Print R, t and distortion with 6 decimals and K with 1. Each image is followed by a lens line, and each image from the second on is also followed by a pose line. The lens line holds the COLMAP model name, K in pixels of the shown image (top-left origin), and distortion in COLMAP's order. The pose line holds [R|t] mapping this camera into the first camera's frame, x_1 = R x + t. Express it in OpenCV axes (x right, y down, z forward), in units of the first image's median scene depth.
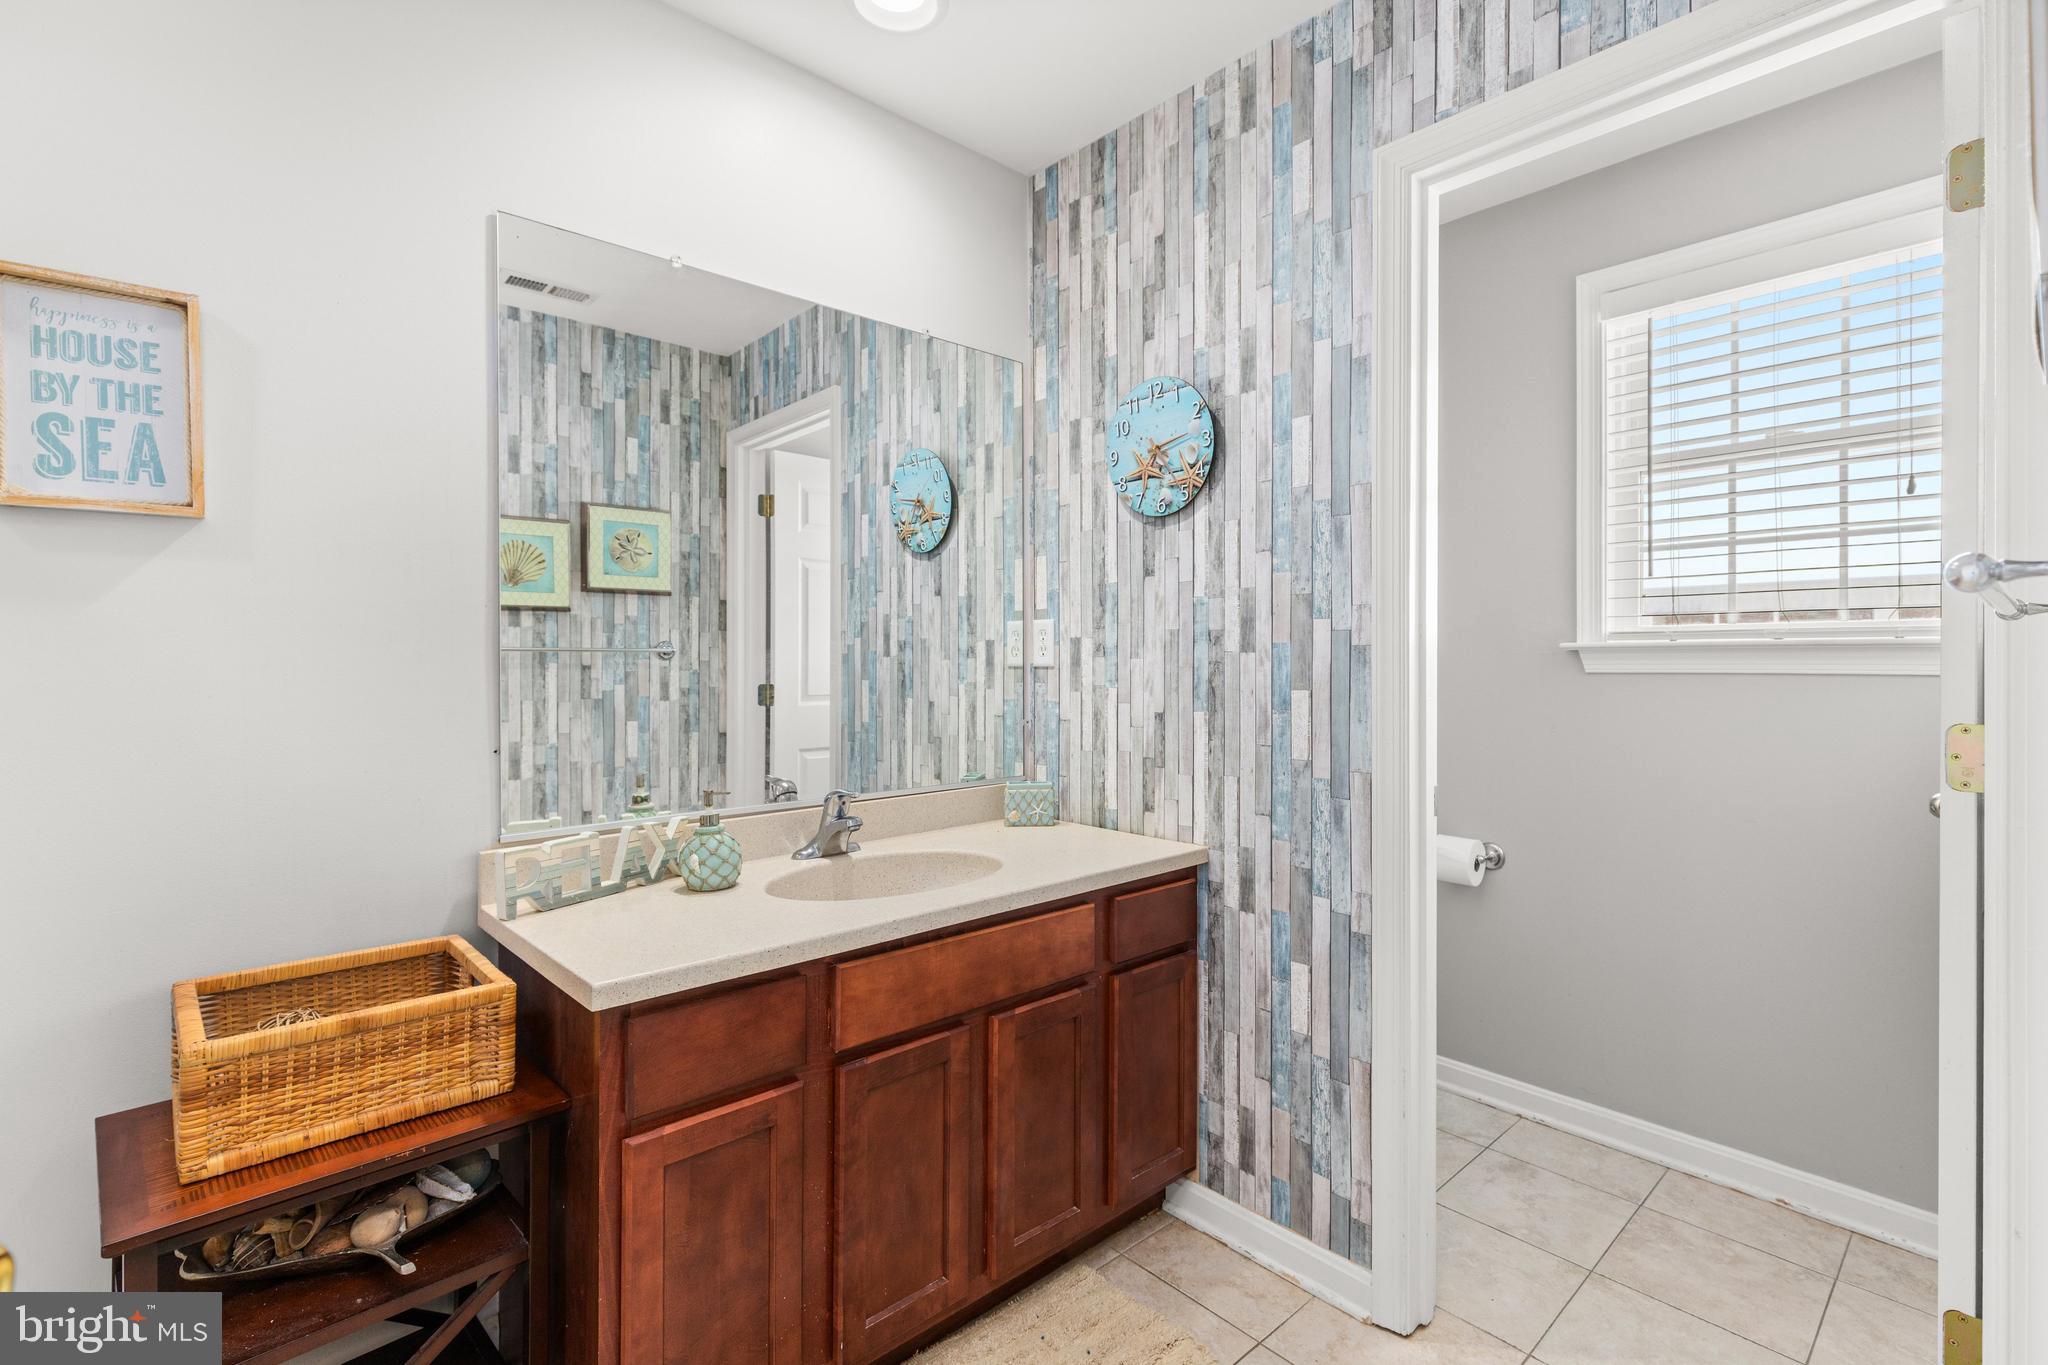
lens RADIAL K [[921.3, 0, 1022.9], [0, 921.3, 690.1], [0, 0, 1]] dist [0.002562, 0.000233]
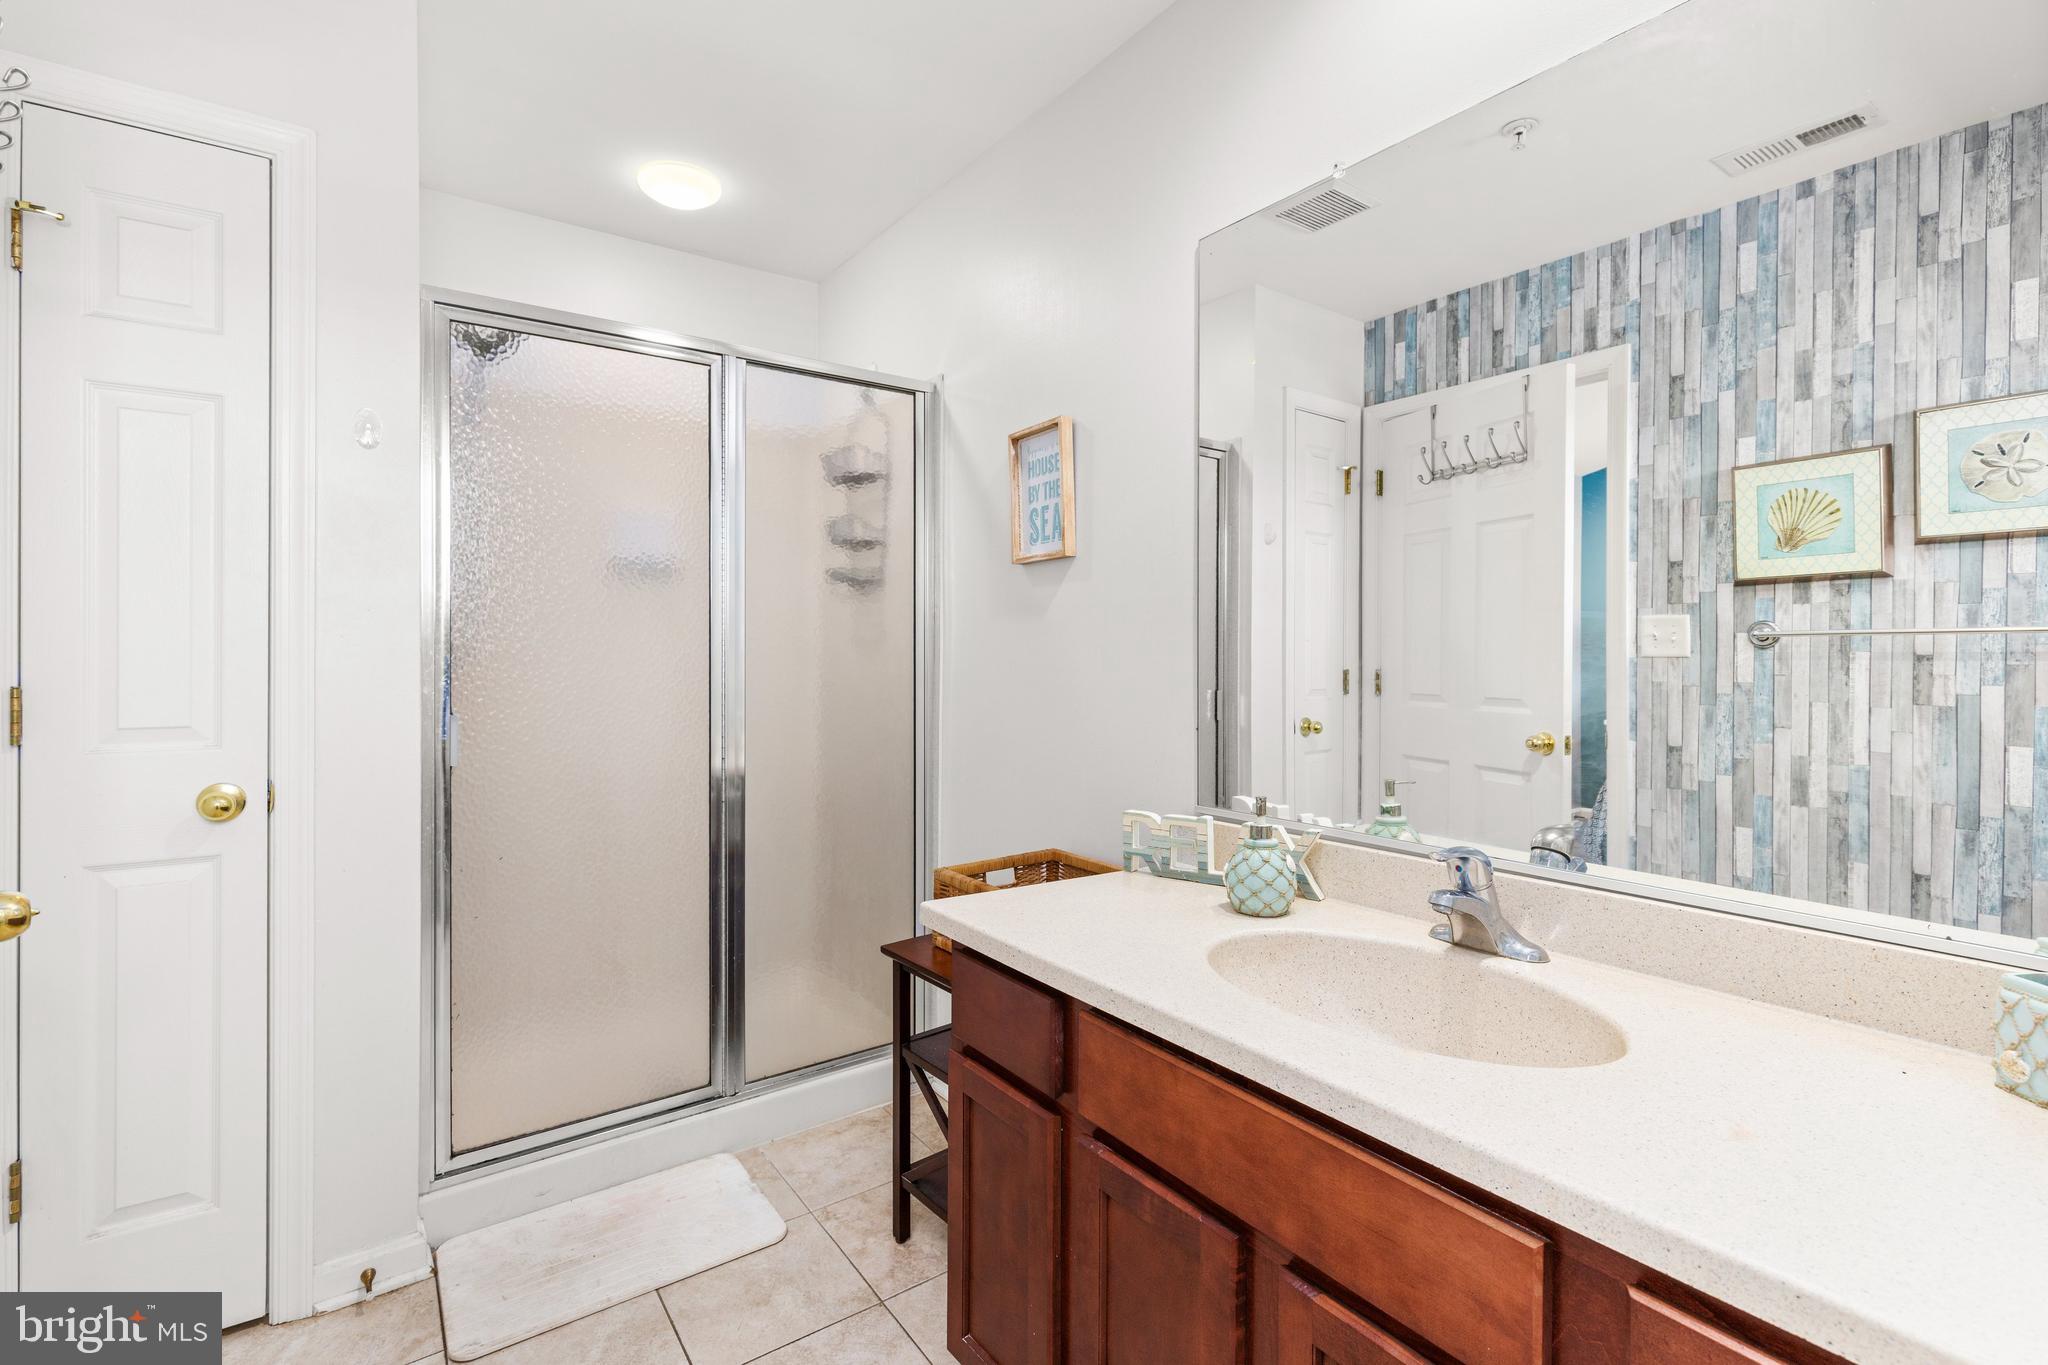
lens RADIAL K [[931.0, 0, 1020.7], [0, 931.0, 666.8], [0, 0, 1]] dist [-0.000918, -0.000320]
pose [[-0.115935, 0.014446, -0.993152, 0.277419], [-0.031736, 0.999330, 0.018241, -0.010375], [0.992750, 0.033633, -0.115399, 0.450364]]
